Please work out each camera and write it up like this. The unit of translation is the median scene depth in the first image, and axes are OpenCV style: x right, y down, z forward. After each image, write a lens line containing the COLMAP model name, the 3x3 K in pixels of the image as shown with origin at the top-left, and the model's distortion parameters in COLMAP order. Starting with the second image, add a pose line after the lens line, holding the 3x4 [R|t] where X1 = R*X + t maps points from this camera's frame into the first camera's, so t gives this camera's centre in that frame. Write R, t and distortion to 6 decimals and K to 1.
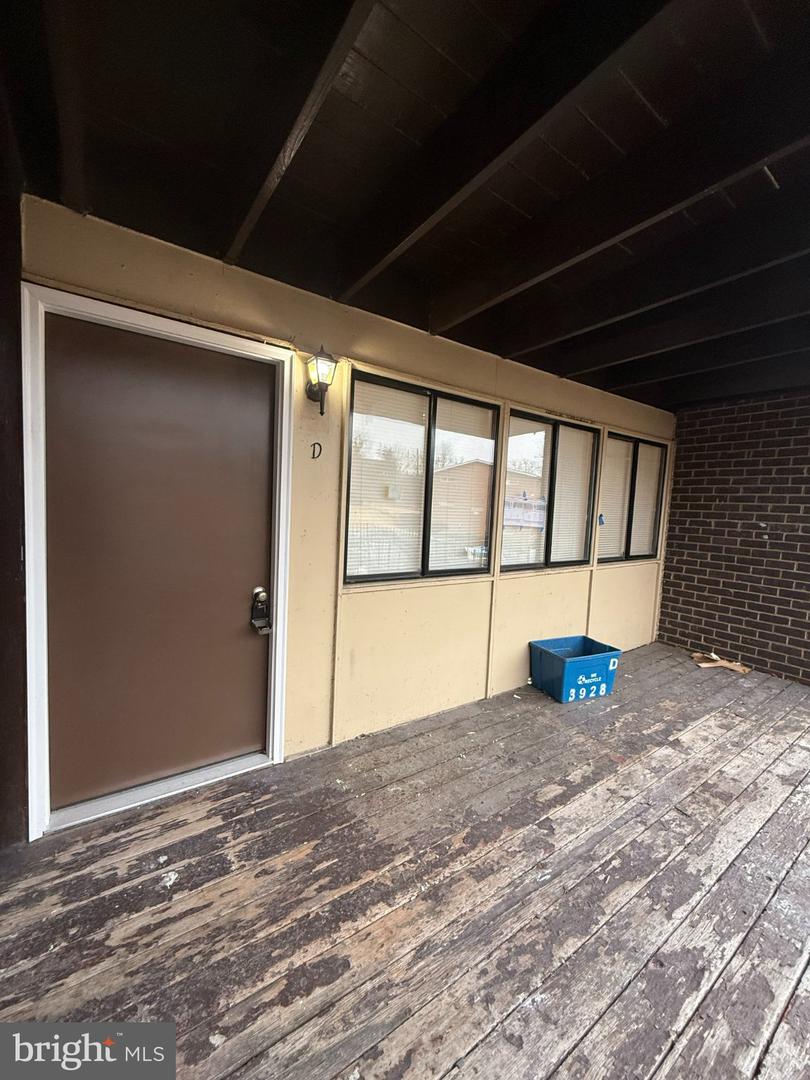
lens RADIAL K [[429.0, 0, 403.4], [0, 429.0, 535.2], [0, 0, 1]] dist [-0.000853, -0.000097]
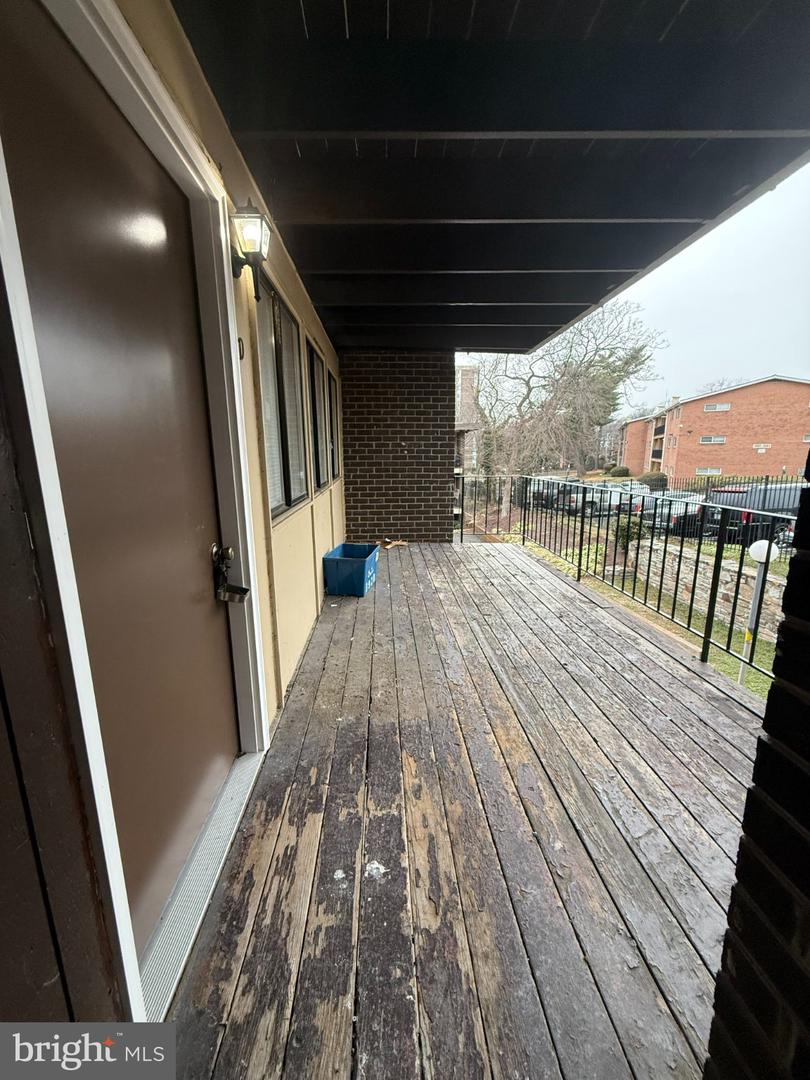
lens RADIAL K [[429.0, 0, 402.2], [0, 429.0, 540.9], [0, 0, 1]] dist [-0.000853, -0.000097]
pose [[0.526065, -0.221130, 0.821193, -0.860291], [0.090530, 0.974678, 0.204466, -0.001902], [-0.845612, -0.033220, 0.532763, 0.419417]]
